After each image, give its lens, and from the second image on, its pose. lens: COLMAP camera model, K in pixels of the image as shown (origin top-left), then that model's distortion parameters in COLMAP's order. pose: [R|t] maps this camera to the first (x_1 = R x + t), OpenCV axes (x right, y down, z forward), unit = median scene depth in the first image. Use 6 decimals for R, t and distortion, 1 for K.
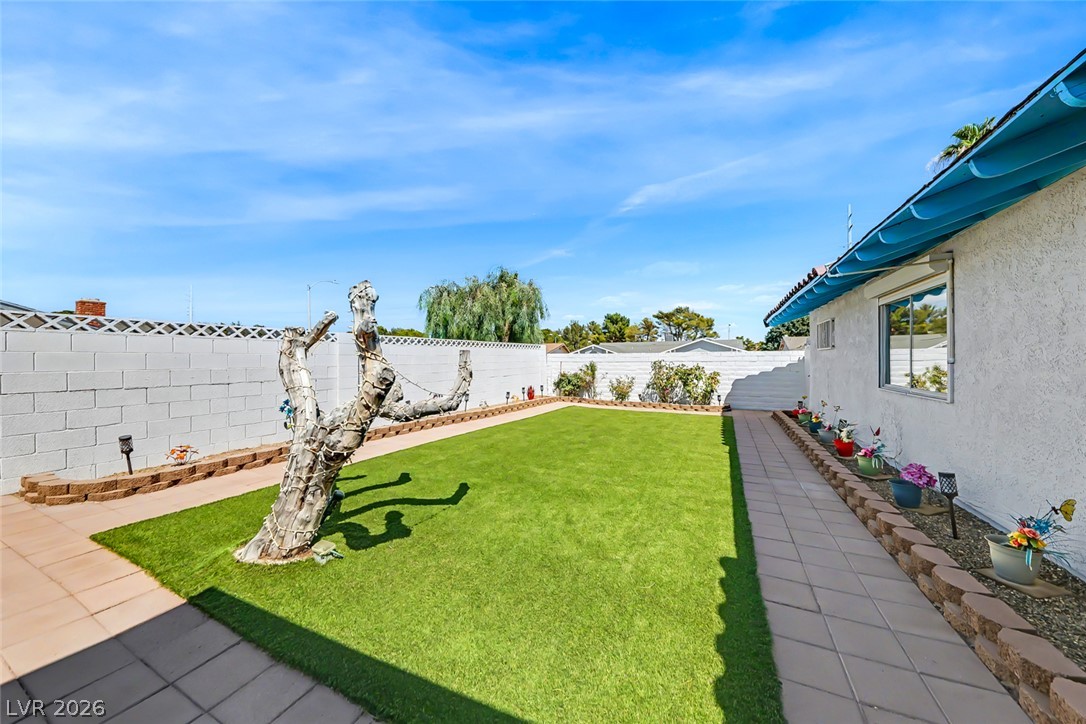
lens RADIAL K [[376.1, 0, 542.0], [0, 376.1, 359.9], [0, 0, 1]] dist [-0.001303, 0.000092]
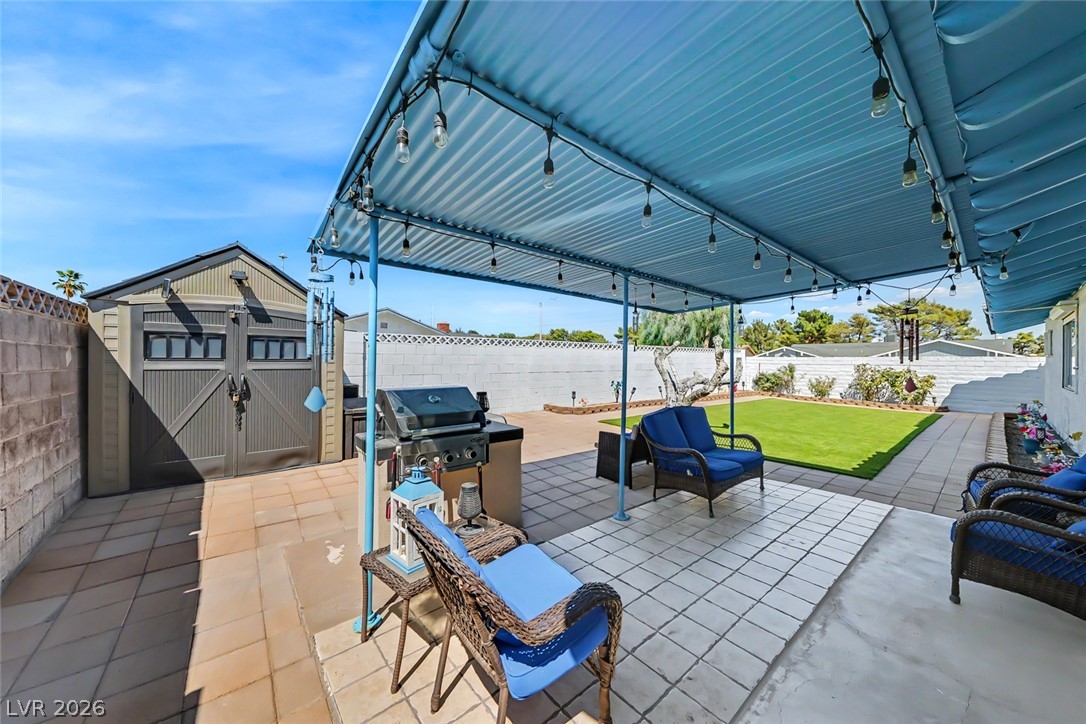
lens RADIAL K [[372.5, 0, 537.4], [0, 372.5, 362.7], [0, 0, 1]] dist [0.004946, -0.000129]
pose [[0.905216, 0.019168, -0.424518, -0.084117], [-0.015928, 0.999811, 0.011181, 0.001068], [0.424652, -0.003359, 0.905350, -0.373041]]
